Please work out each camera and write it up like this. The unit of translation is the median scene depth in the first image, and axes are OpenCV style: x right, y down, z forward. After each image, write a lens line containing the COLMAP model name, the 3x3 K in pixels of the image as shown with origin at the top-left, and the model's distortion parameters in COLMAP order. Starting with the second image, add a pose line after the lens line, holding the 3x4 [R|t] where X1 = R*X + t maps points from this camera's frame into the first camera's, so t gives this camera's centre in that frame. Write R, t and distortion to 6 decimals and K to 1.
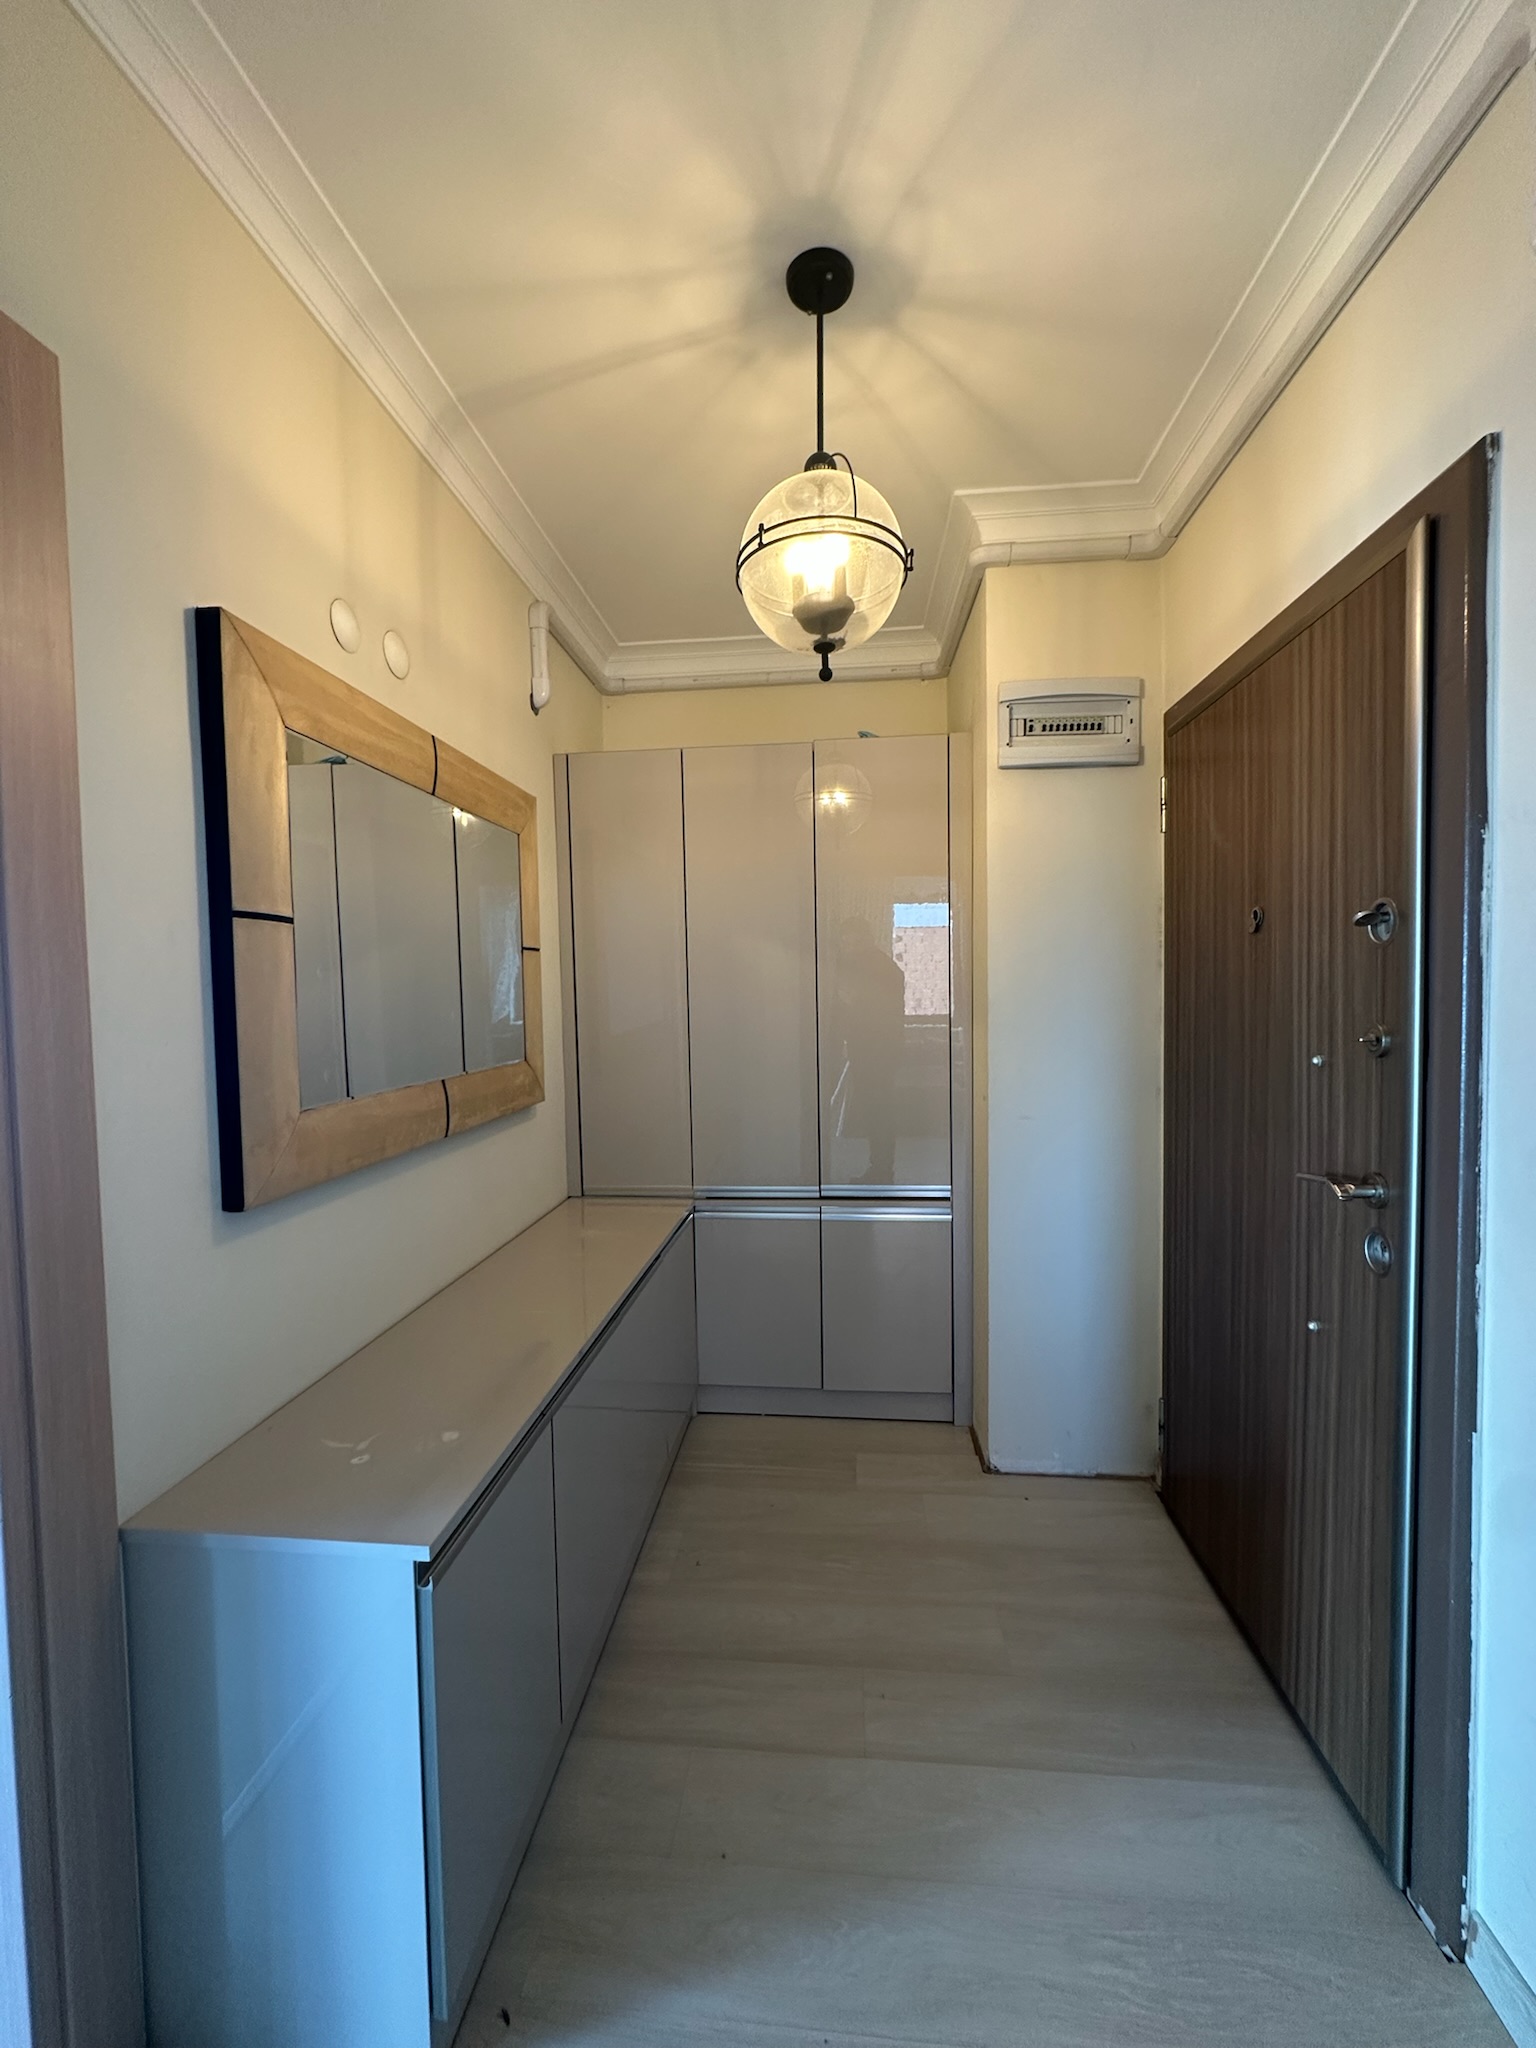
lens RADIAL K [[813.8, 0, 768.0], [0, 813.8, 1024.0], [0, 0, 1]] dist [-0.005165, 0.000906]
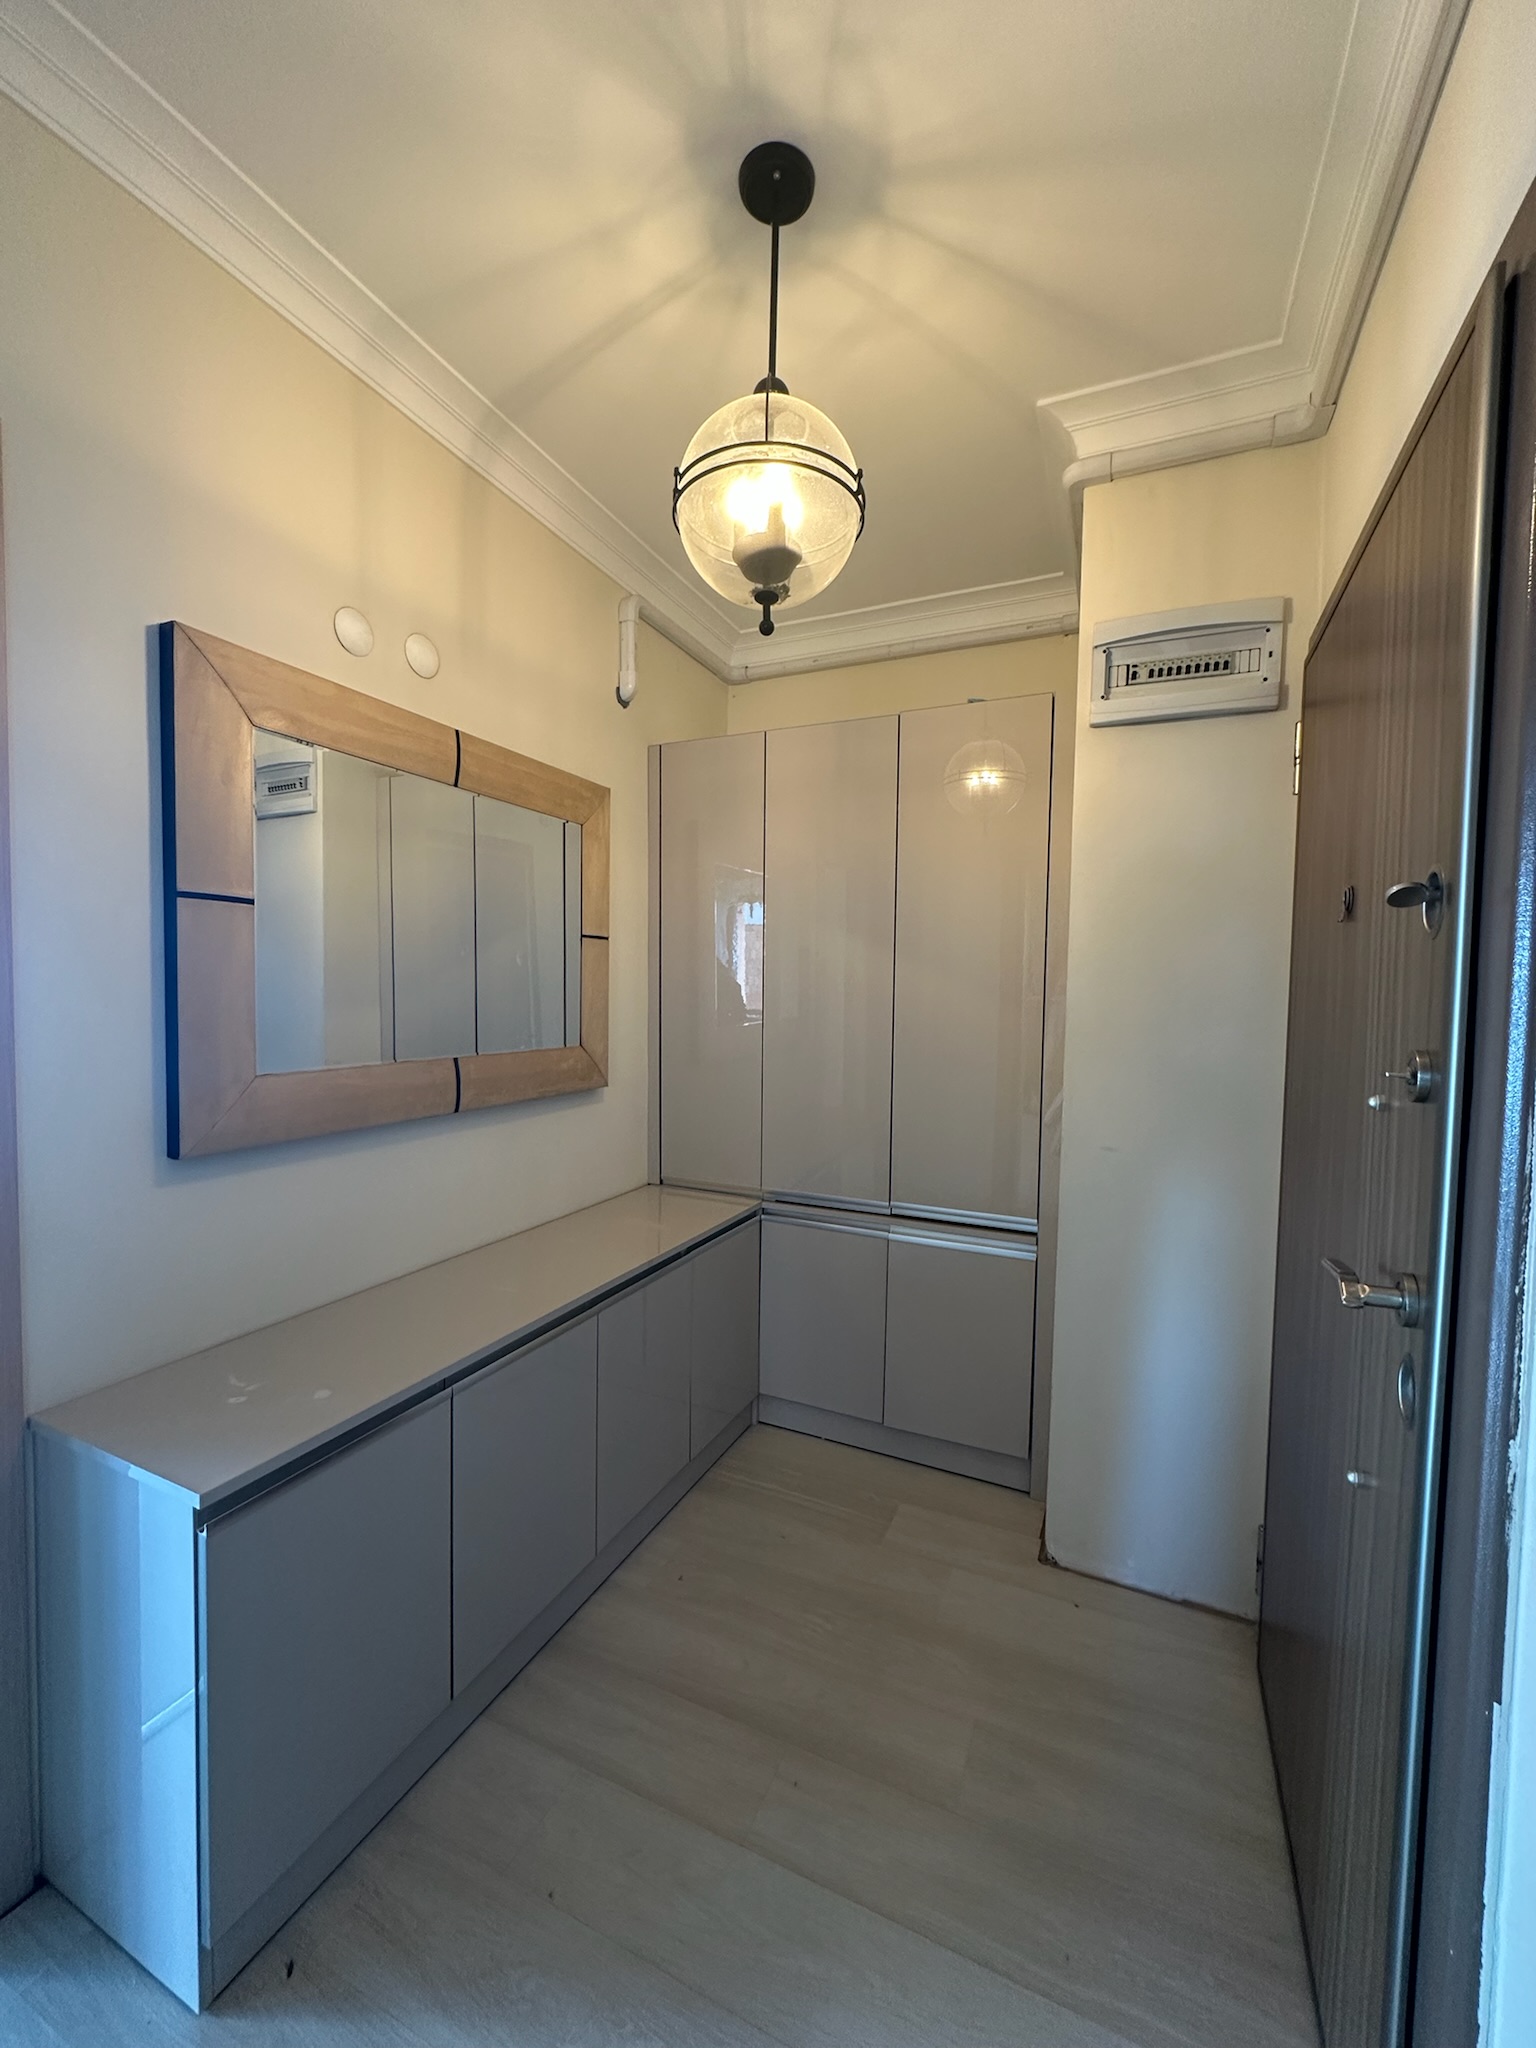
lens RADIAL K [[813.8, 0, 768.0], [0, 813.8, 1024.0], [0, 0, 1]] dist [-0.005165, 0.000906]
pose [[0.945469, 0.047113, -0.322287, 0.273308], [-0.046618, 0.998870, 0.009256, -0.002686], [0.322359, 0.006273, 0.946597, 0.114569]]
